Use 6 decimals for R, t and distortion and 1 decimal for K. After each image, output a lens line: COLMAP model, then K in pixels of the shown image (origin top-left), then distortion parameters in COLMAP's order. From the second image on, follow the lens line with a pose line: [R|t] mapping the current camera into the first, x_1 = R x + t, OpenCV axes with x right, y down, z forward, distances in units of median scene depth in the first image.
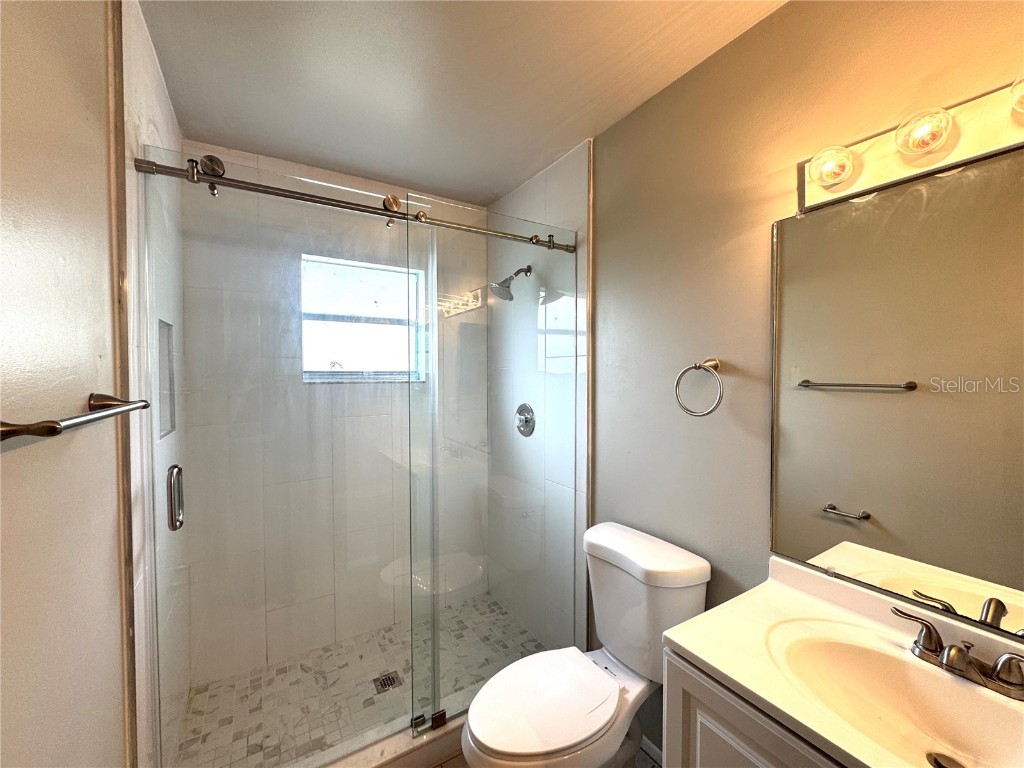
lens RADIAL K [[403.1, 0, 517.8], [0, 403.1, 381.6], [0, 0, 1]] dist [-0.004226, 0.000558]
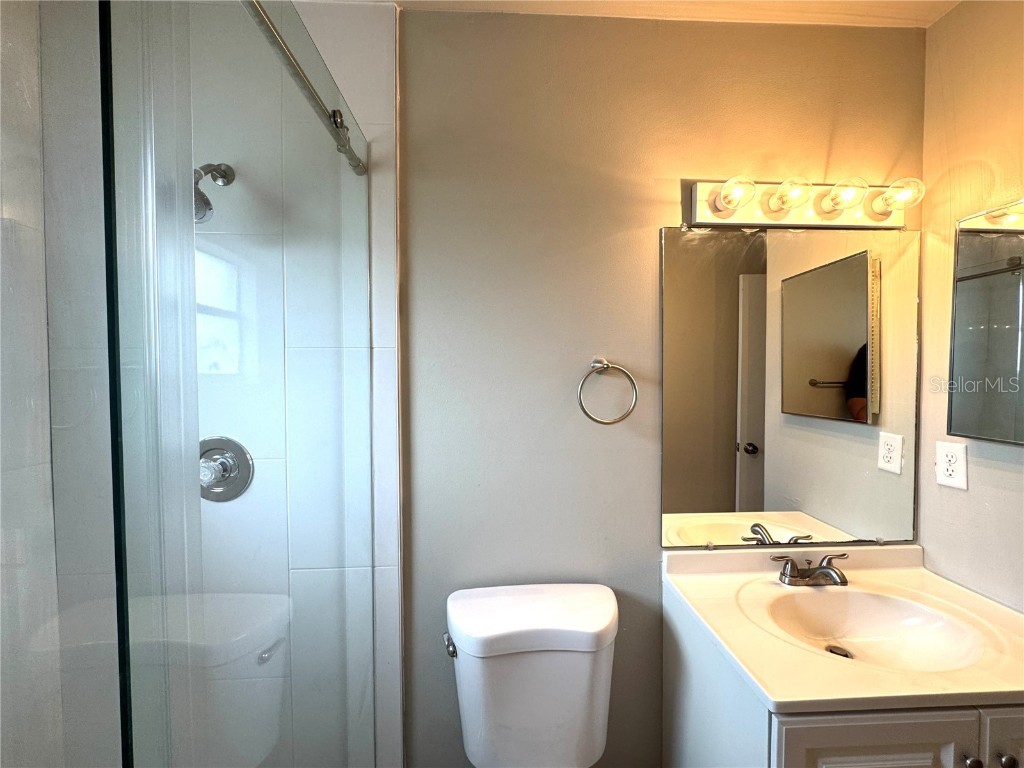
lens RADIAL K [[403.1, 0, 512.2], [0, 403.1, 384.7], [0, 0, 1]] dist [-0.004226, 0.000558]
pose [[0.490844, -0.015726, 0.871105, -0.403901], [0.021212, 0.999756, 0.006096, -0.007901], [-0.870989, 0.015486, 0.491058, 0.743684]]
